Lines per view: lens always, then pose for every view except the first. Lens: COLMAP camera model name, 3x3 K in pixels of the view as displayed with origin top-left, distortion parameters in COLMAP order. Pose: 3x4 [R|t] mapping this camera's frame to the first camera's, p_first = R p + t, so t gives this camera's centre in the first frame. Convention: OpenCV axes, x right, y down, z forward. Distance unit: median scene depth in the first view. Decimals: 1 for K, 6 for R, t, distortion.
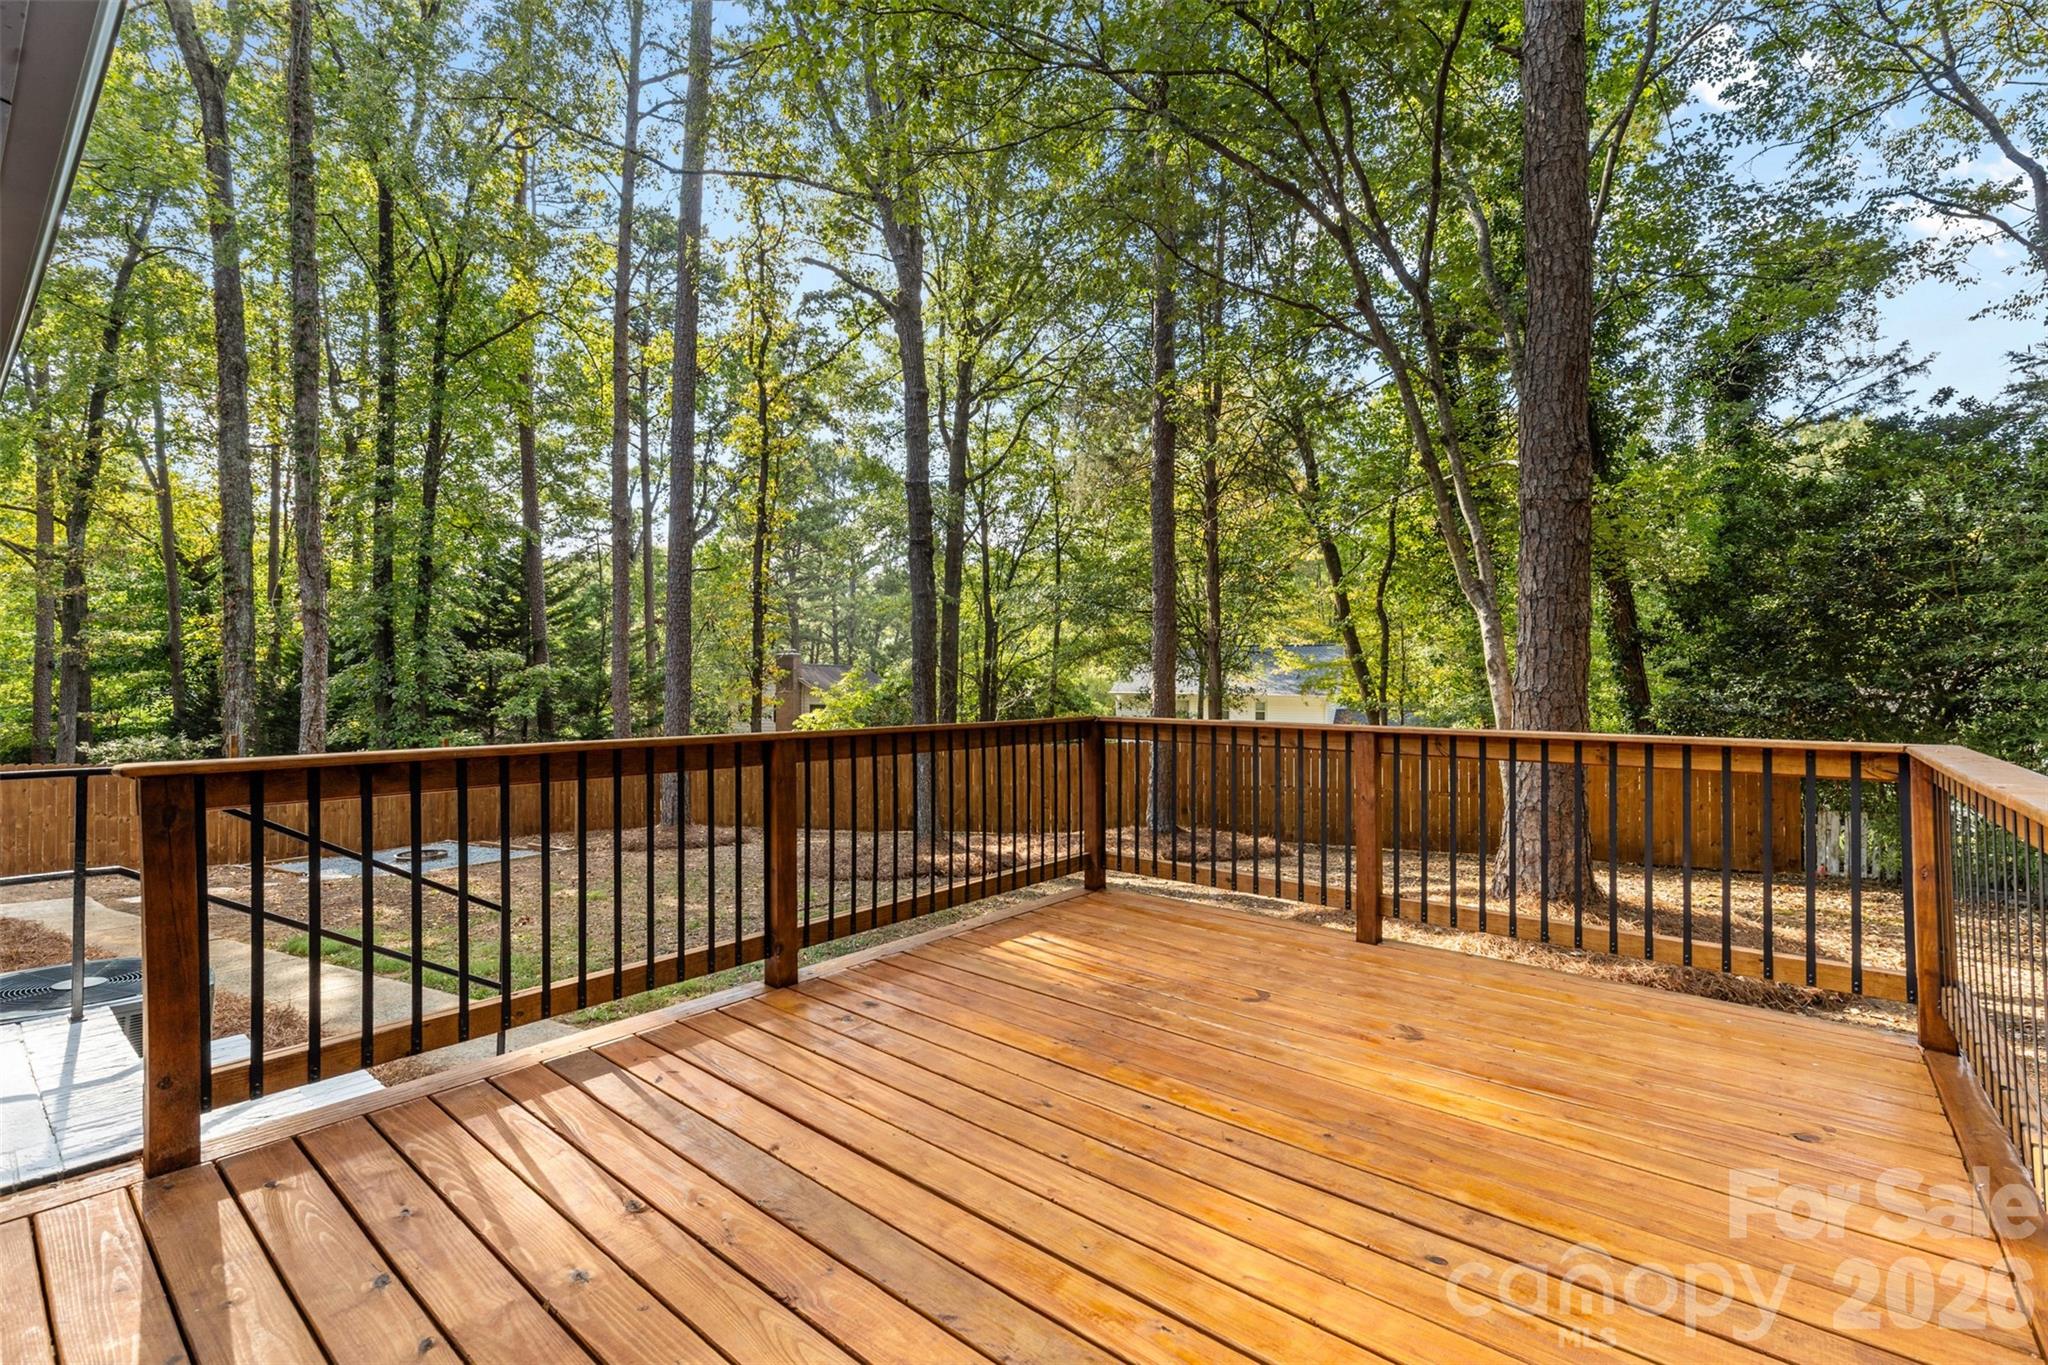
lens RADIAL K [[916.0, 0, 1024.0], [0, 916.0, 682.5], [0, 0, 1]] dist [0.001854, 0.000115]
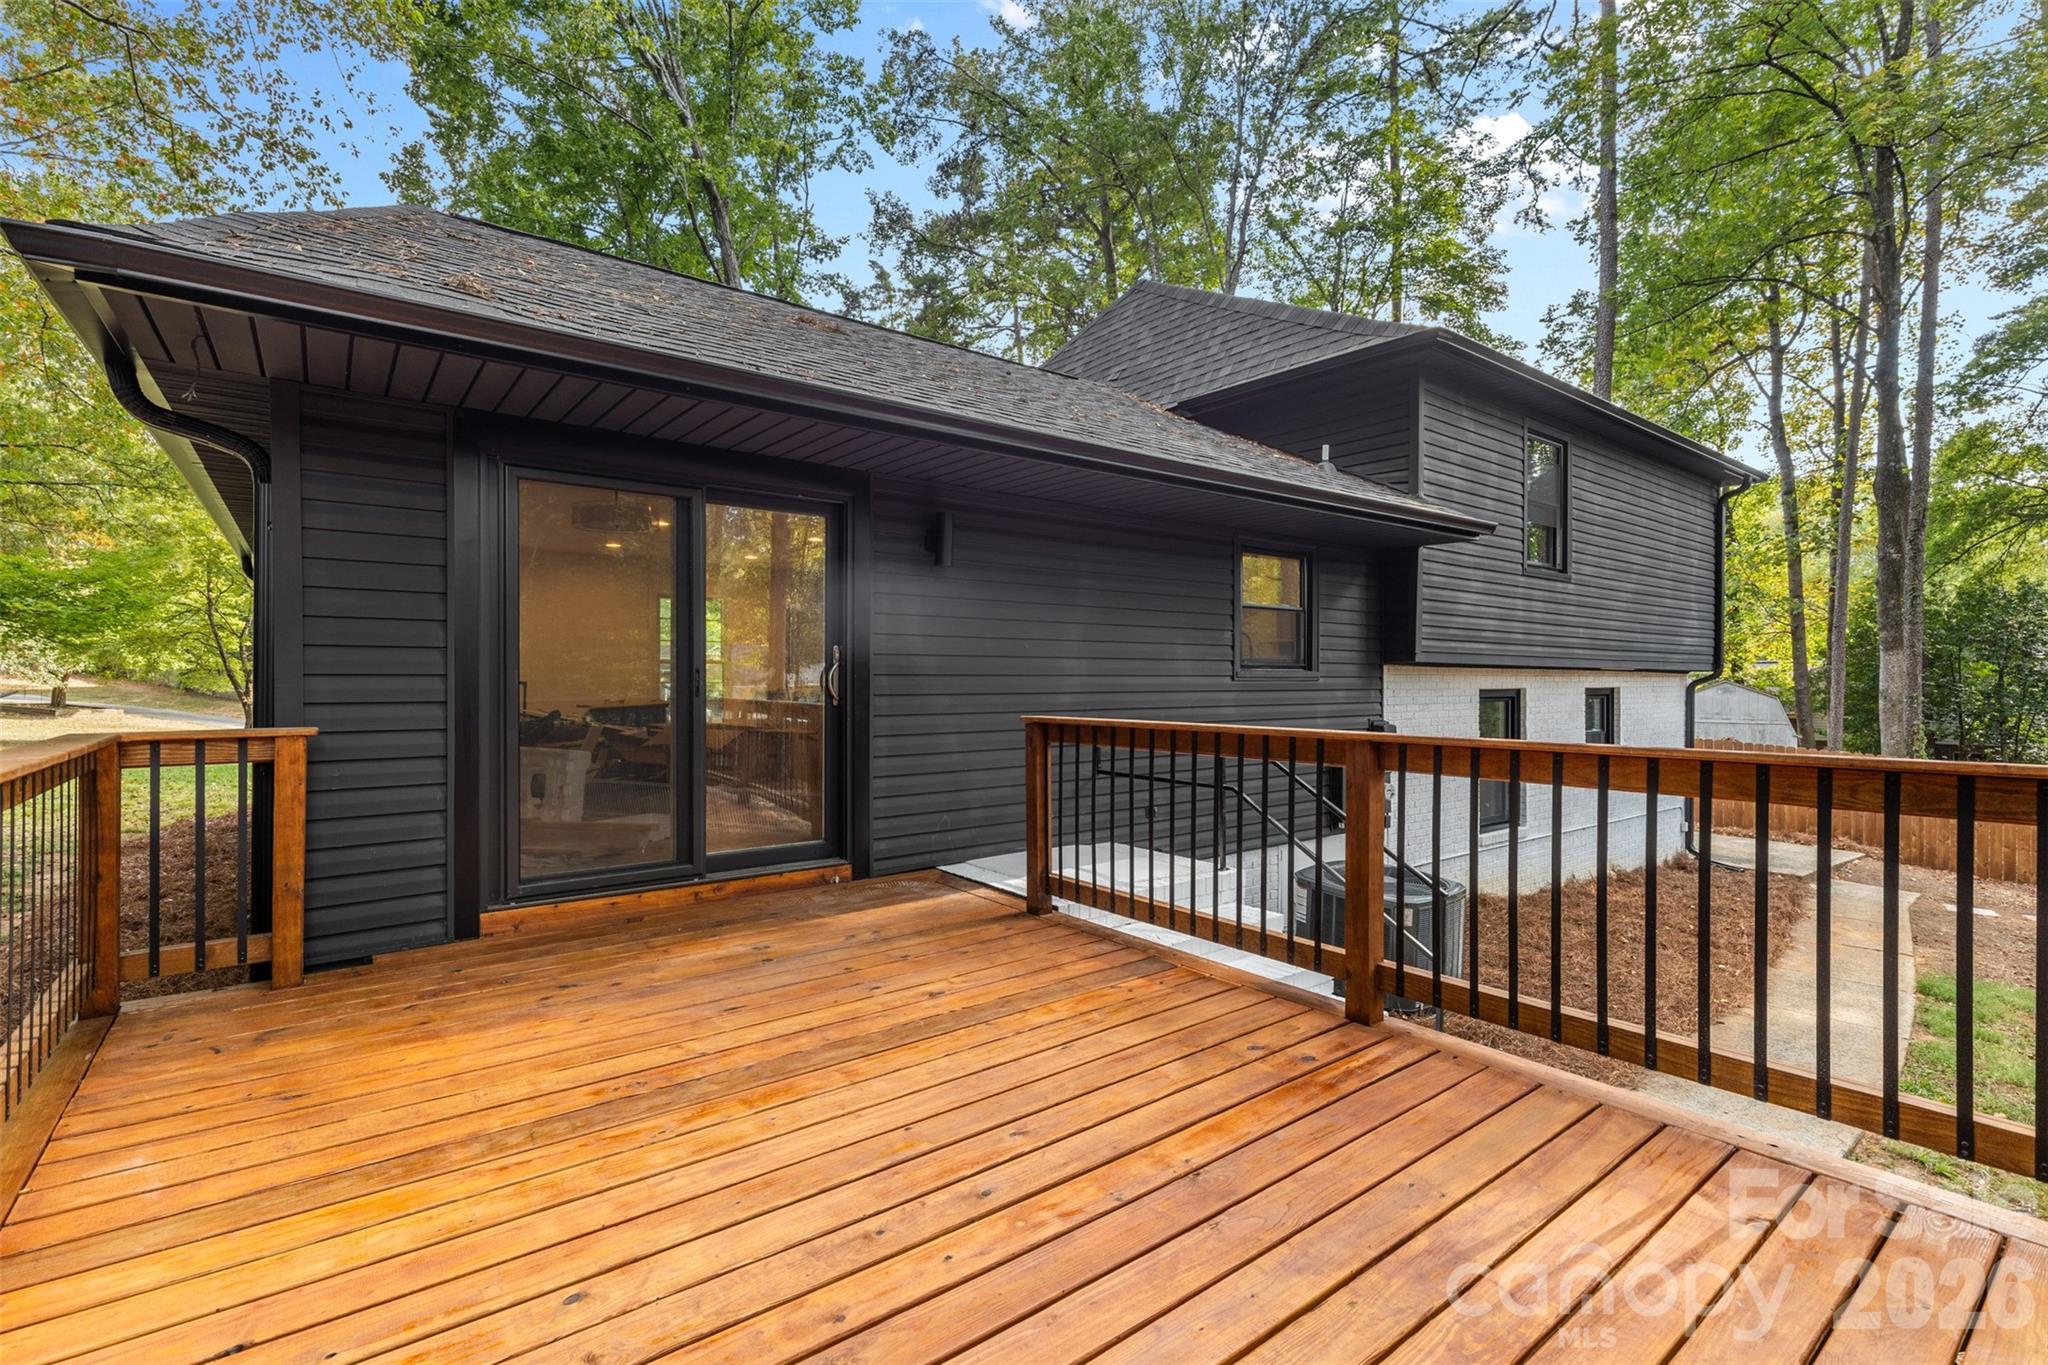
lens RADIAL K [[916.0, 0, 1024.0], [0, 916.0, 682.5], [0, 0, 1]] dist [0.001854, 0.000115]
pose [[-0.220133, -0.004693, -0.975459, 0.853070], [-0.002842, 0.999987, -0.004170, 0.019983], [0.975466, 0.001855, -0.220143, 1.134357]]
